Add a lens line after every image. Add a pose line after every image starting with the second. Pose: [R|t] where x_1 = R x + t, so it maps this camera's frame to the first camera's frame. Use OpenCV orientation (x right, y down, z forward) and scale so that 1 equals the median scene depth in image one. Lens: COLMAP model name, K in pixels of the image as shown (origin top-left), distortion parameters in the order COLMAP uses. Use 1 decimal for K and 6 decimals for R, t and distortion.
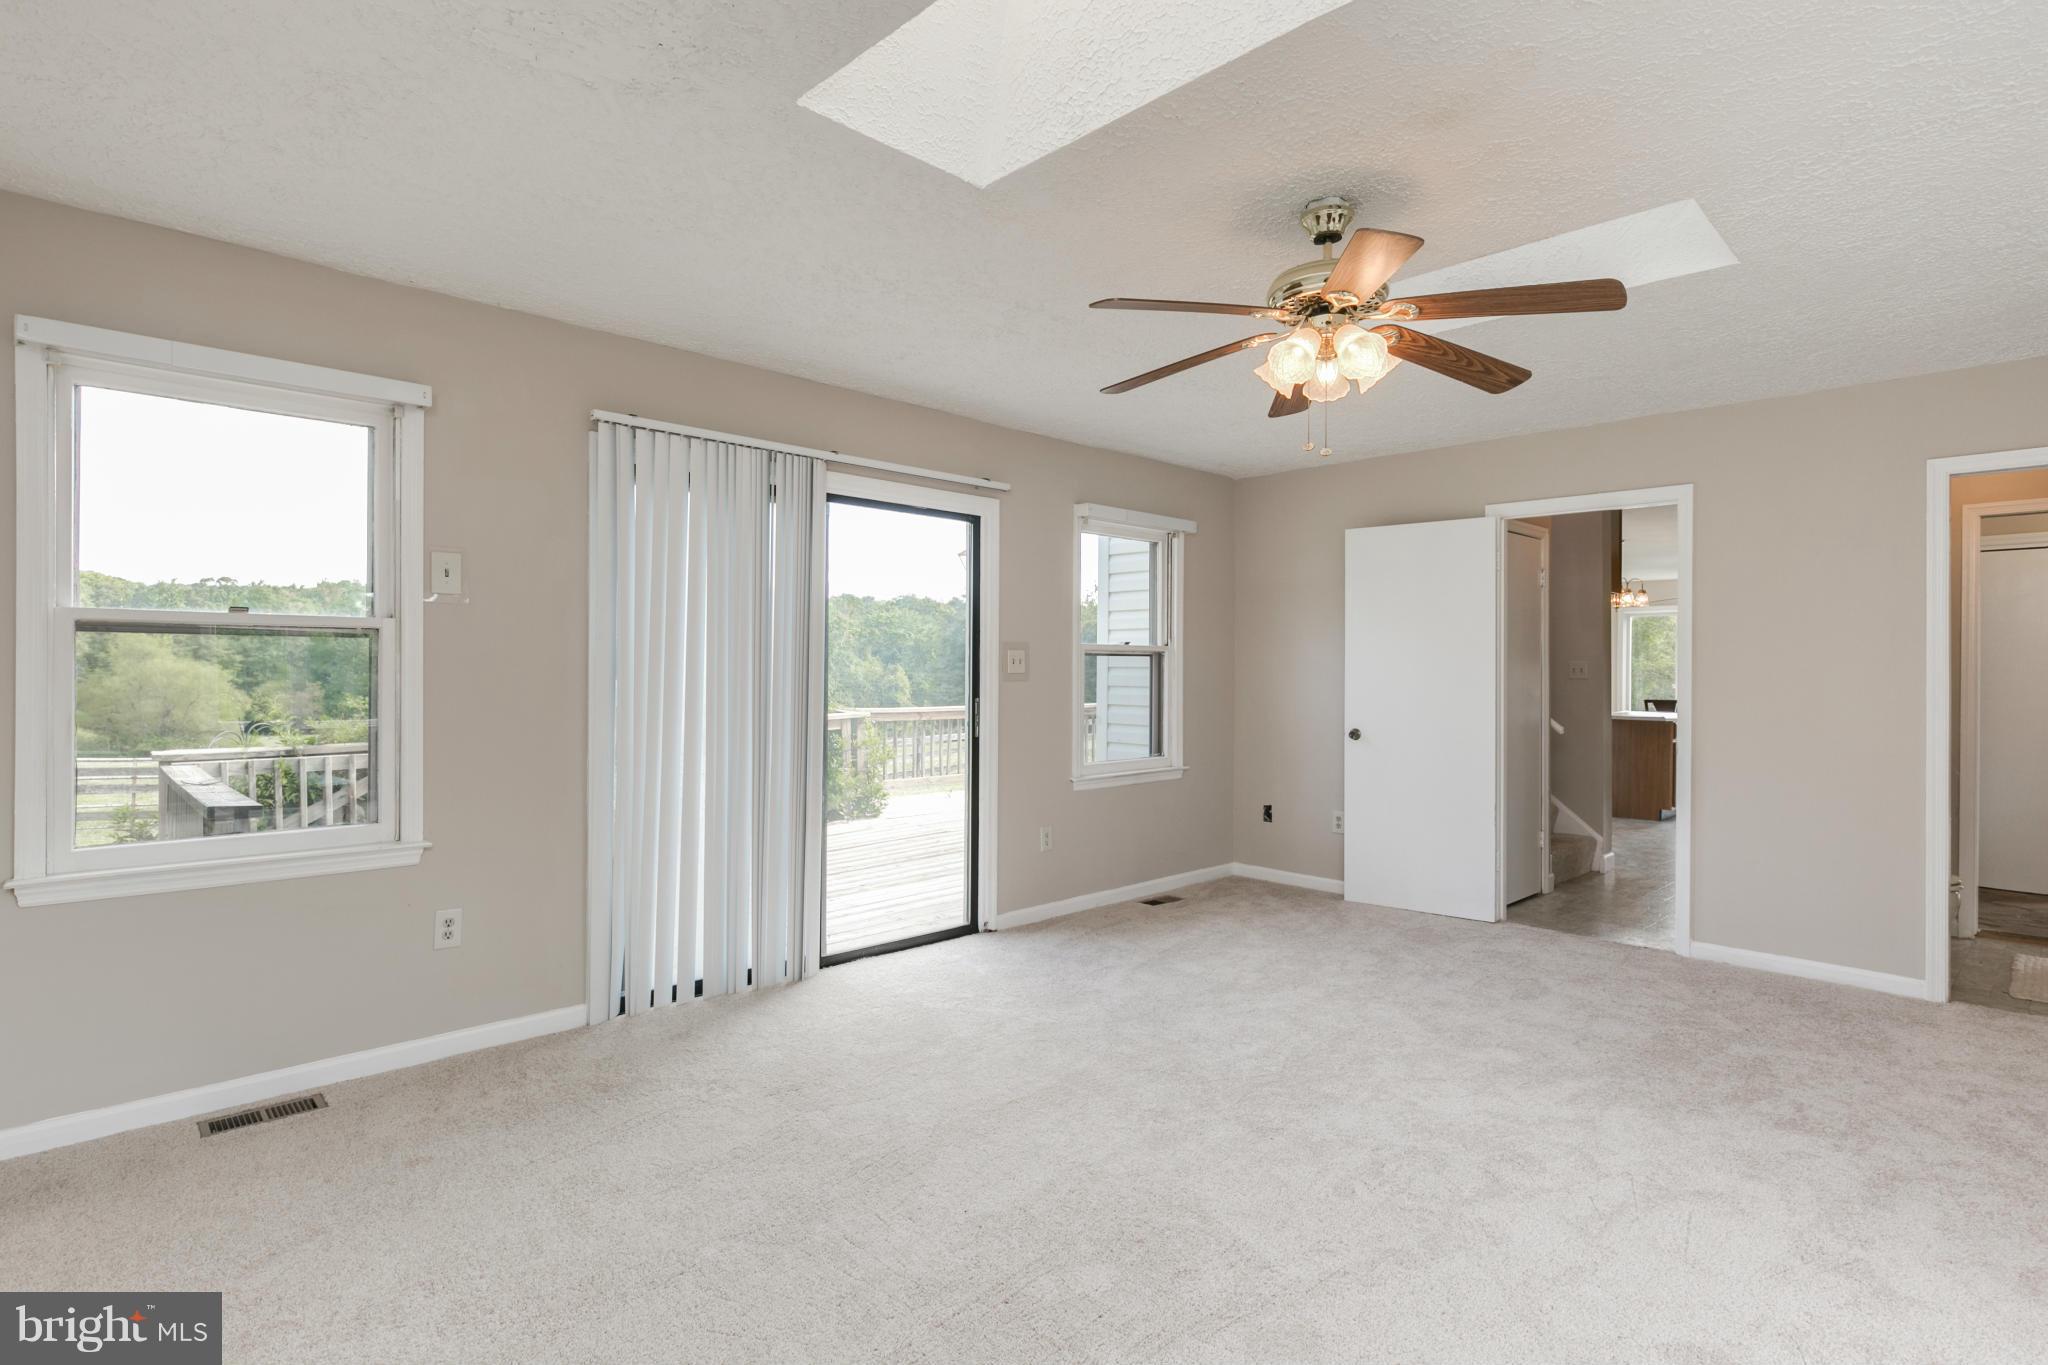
lens RADIAL K [[1065.7, 0, 1016.1], [0, 1065.7, 659.2], [0, 0, 1]] dist [0.000517, -0.000350]
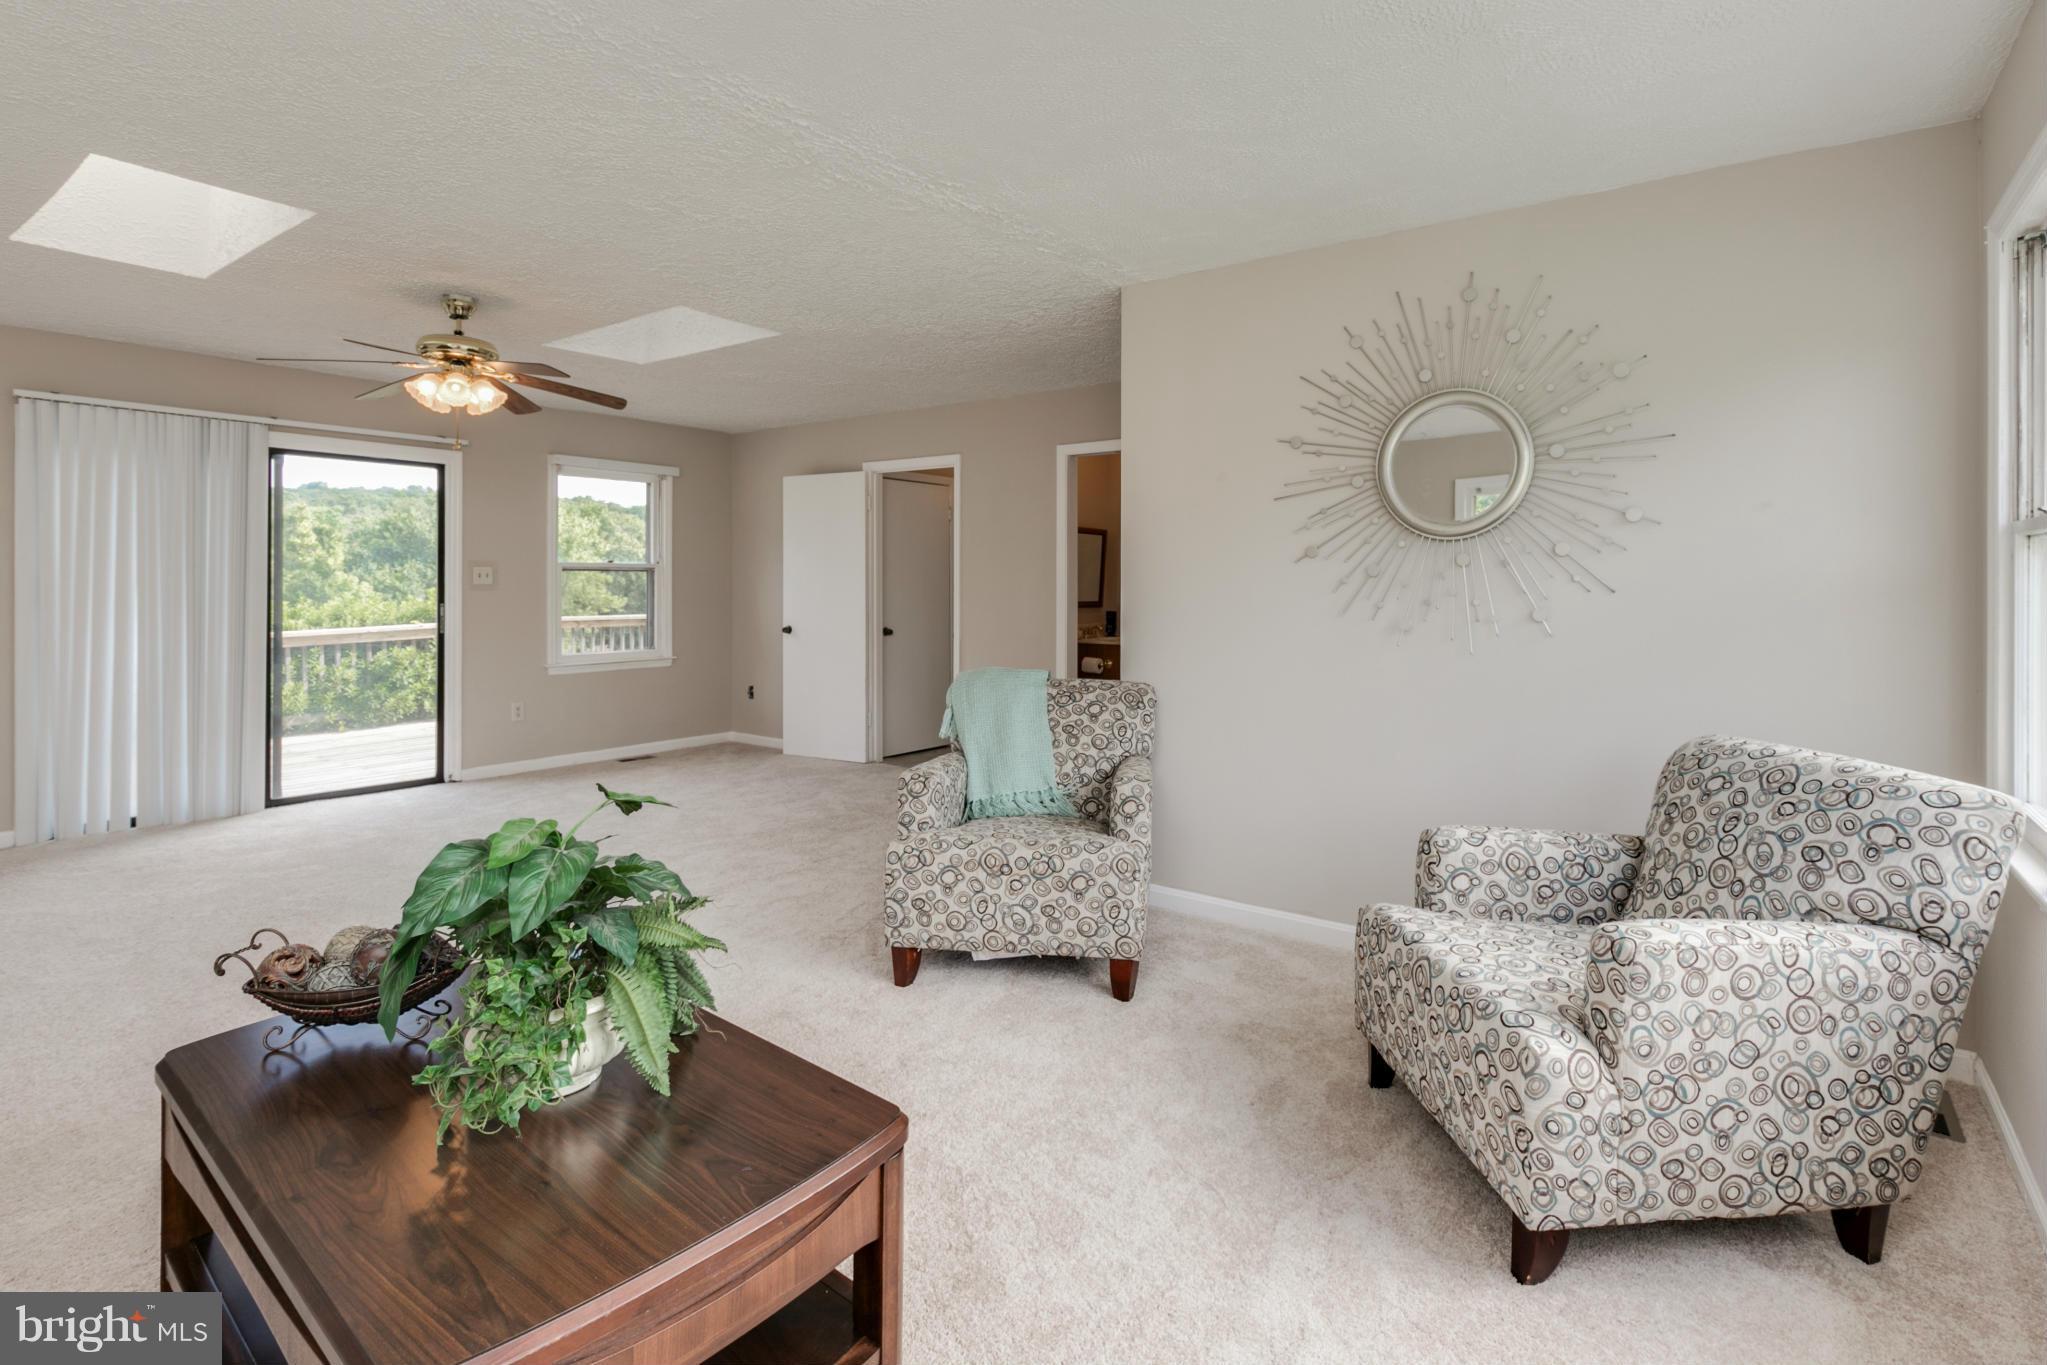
lens RADIAL K [[1003.0, 0, 1024.9], [0, 1003.0, 583.8], [0, 0, 1]] dist [0.000198, -0.000103]
pose [[0.981420, -0.001668, 0.191867, 0.397369], [-0.000444, 0.999940, 0.010963, -0.001514], [-0.191873, -0.010845, 0.981360, -0.318113]]
